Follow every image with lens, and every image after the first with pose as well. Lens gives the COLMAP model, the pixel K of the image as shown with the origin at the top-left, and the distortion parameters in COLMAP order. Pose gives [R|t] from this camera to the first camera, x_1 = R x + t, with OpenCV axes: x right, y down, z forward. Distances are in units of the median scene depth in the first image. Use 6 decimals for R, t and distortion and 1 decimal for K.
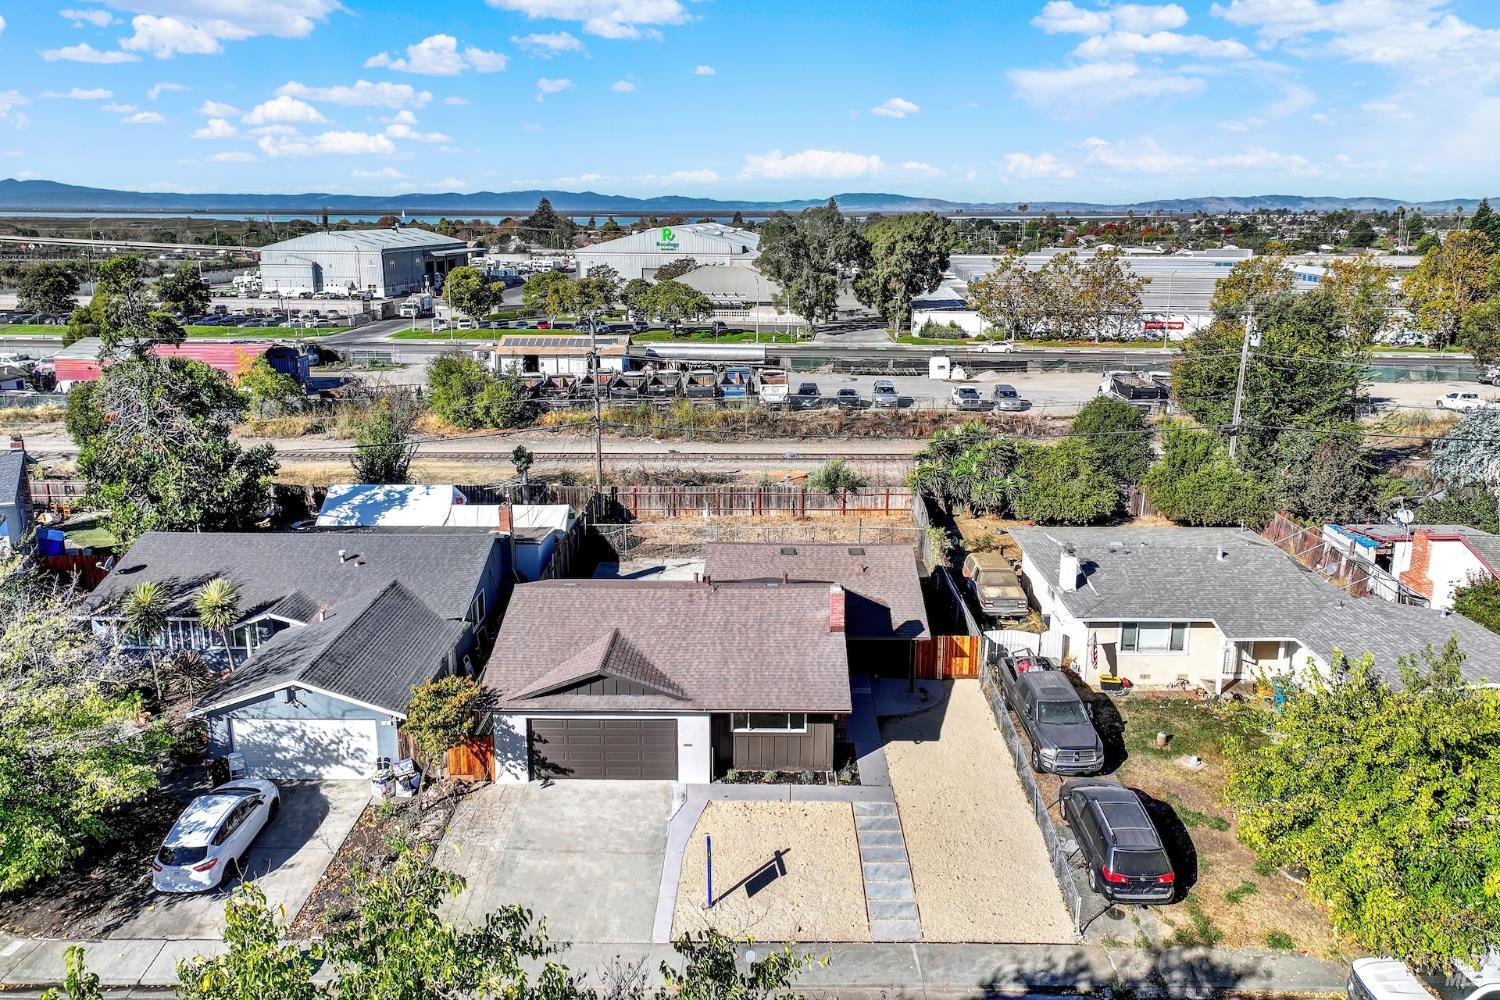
lens RADIAL K [[1040.8, 0, 753.9], [0, 1040.8, 432.8], [0, 0, 1]] dist [0.003942, 0.005526]
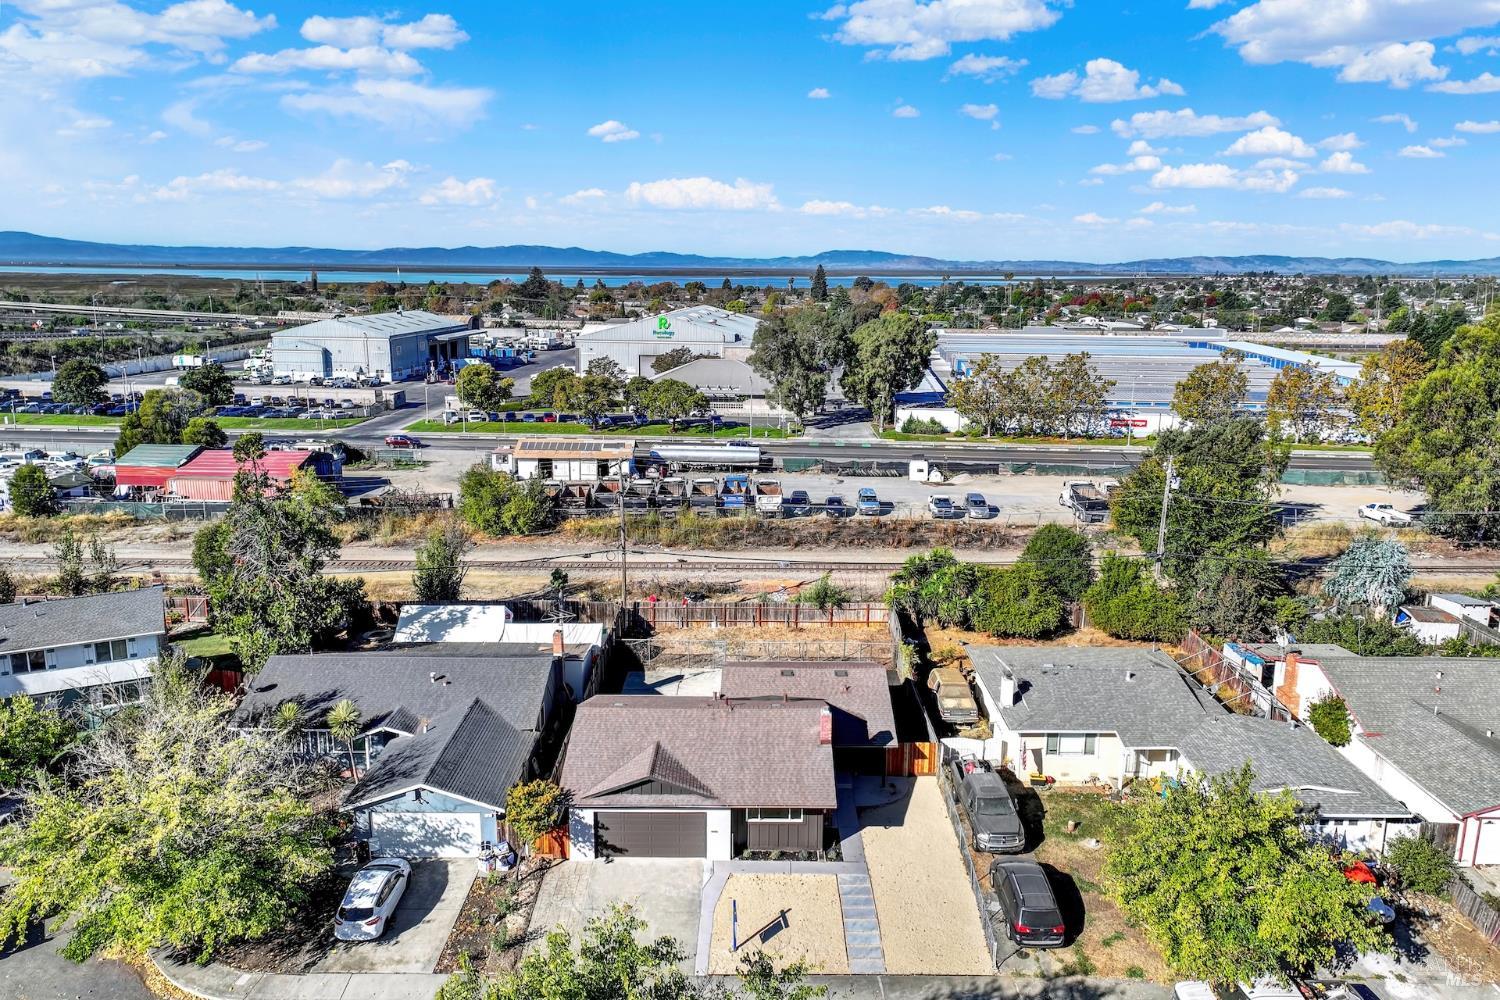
lens RADIAL K [[1044.8, 0, 754.0], [0, 1044.8, 493.6], [0, 0, 1]] dist [0.006909, -0.000984]
pose [[0.999915, 0.003471, 0.012542, -0.018775], [-0.003483, 0.999993, 0.000990, -0.083139], [-0.012538, -0.001033, 0.999921, -0.210307]]
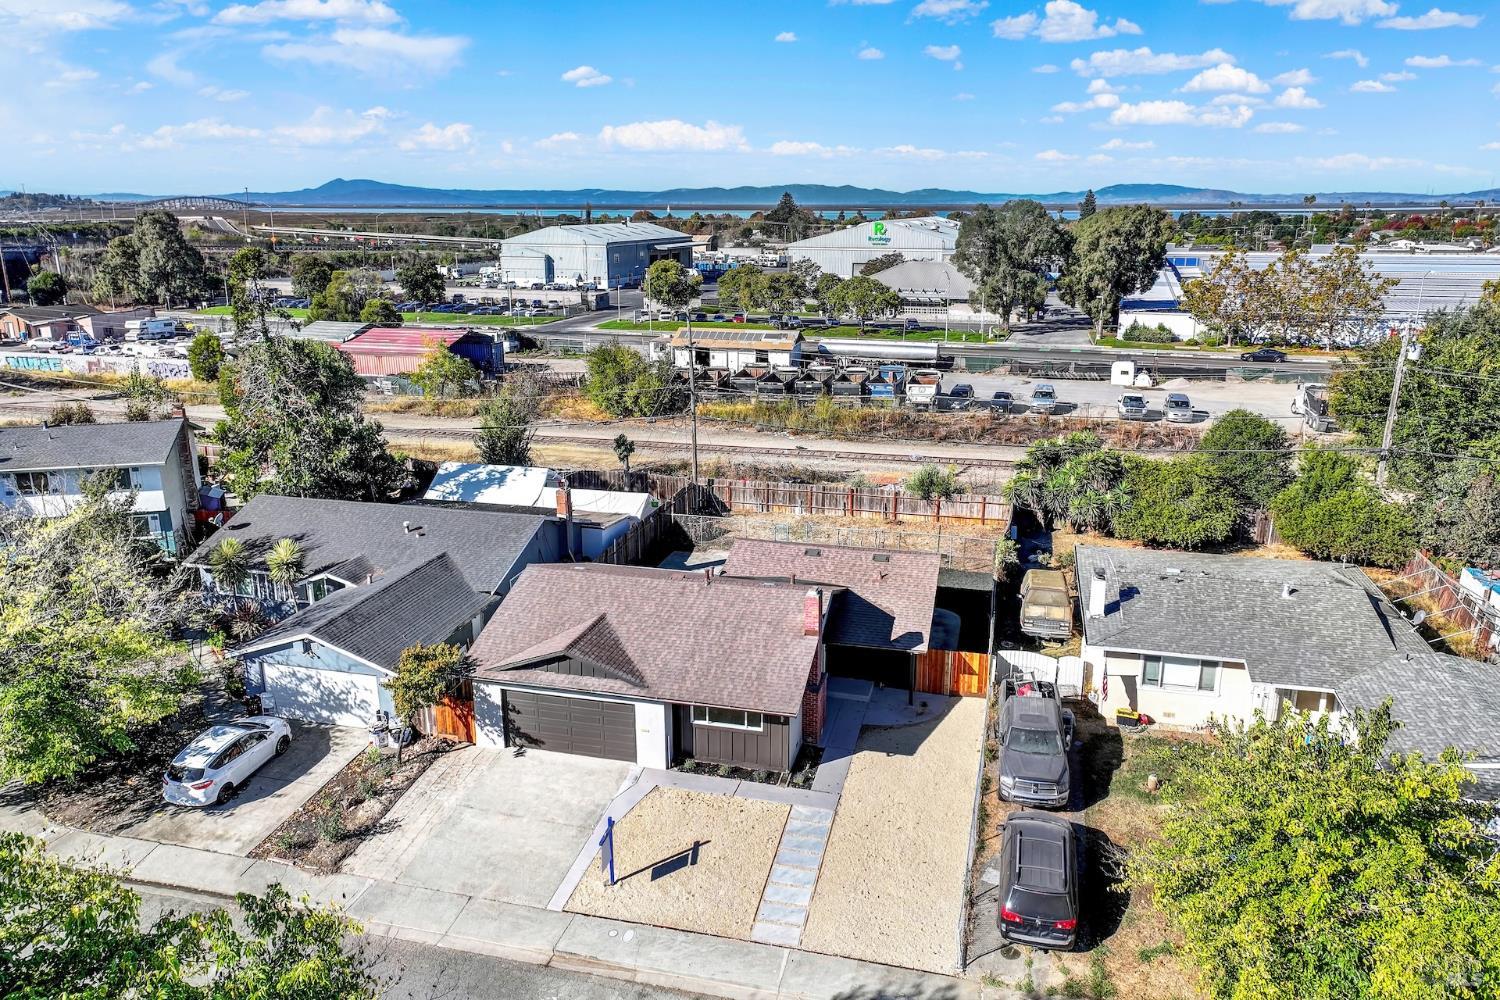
lens RADIAL K [[1038.4, 0, 754.8], [0, 1038.4, 482.2], [0, 0, 1]] dist [0.005876, -0.000289]
pose [[0.972151, 0.057135, -0.227285, 0.160172], [-0.045447, 0.997377, 0.056335, -0.004960], [0.229907, -0.044437, 0.972198, 0.022358]]
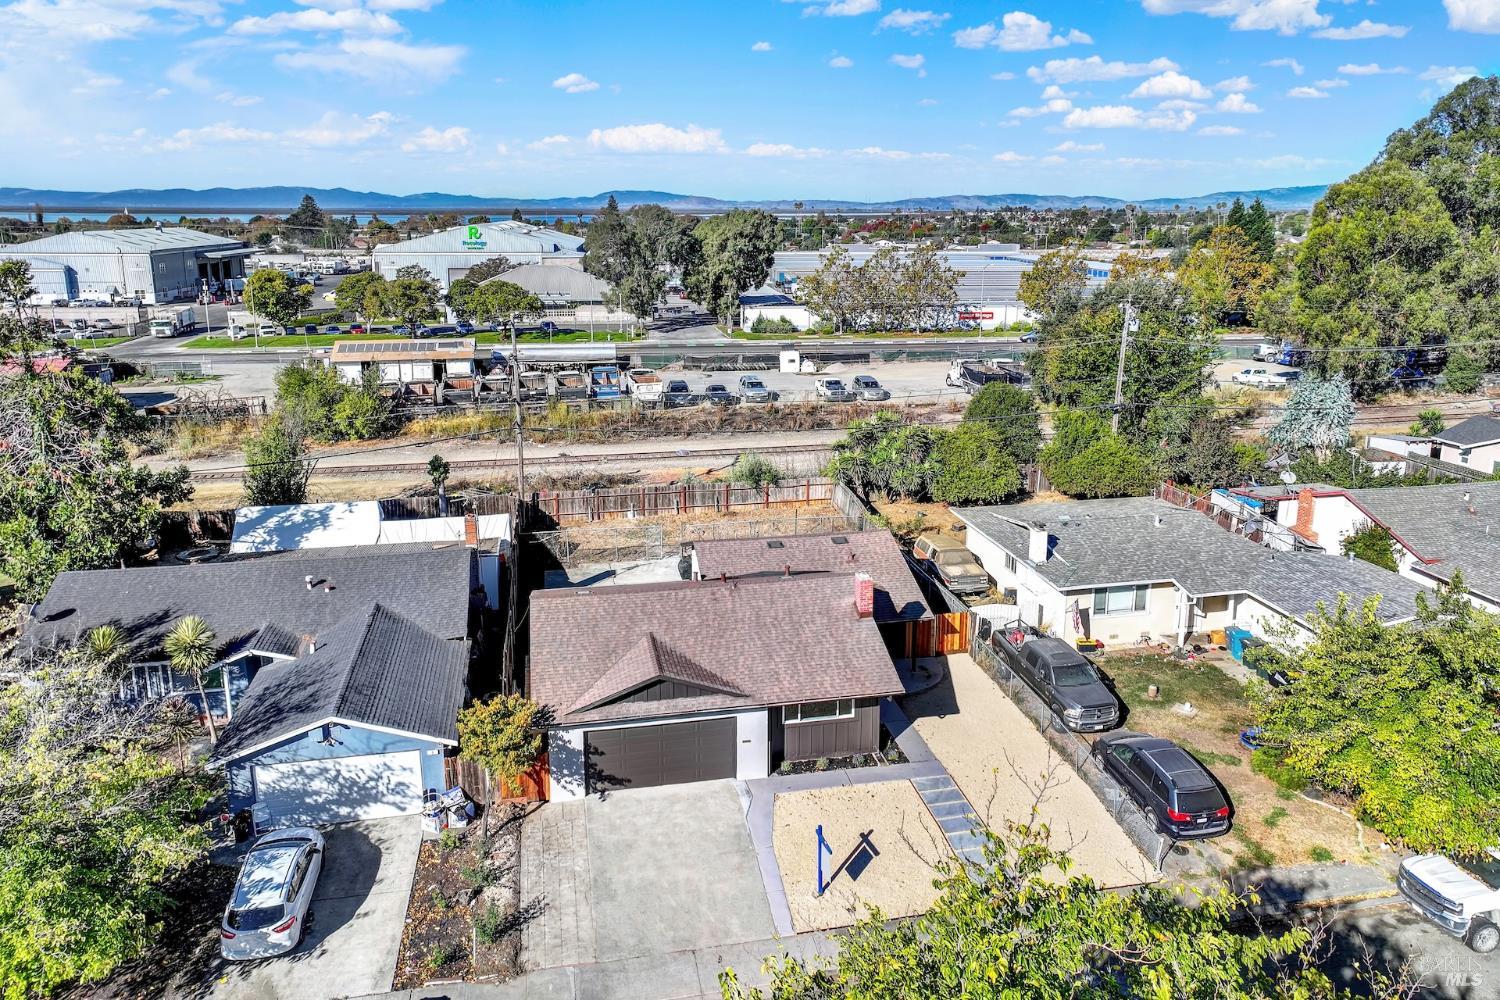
lens RADIAL K [[1040.8, 0, 753.9], [0, 1040.8, 432.8], [0, 0, 1]] dist [0.003942, 0.005526]
pose [[0.977312, -0.045171, 0.206932, -0.153154], [0.044715, 0.998976, 0.006886, -0.002171], [-0.207031, 0.002523, 0.978331, 0.010344]]
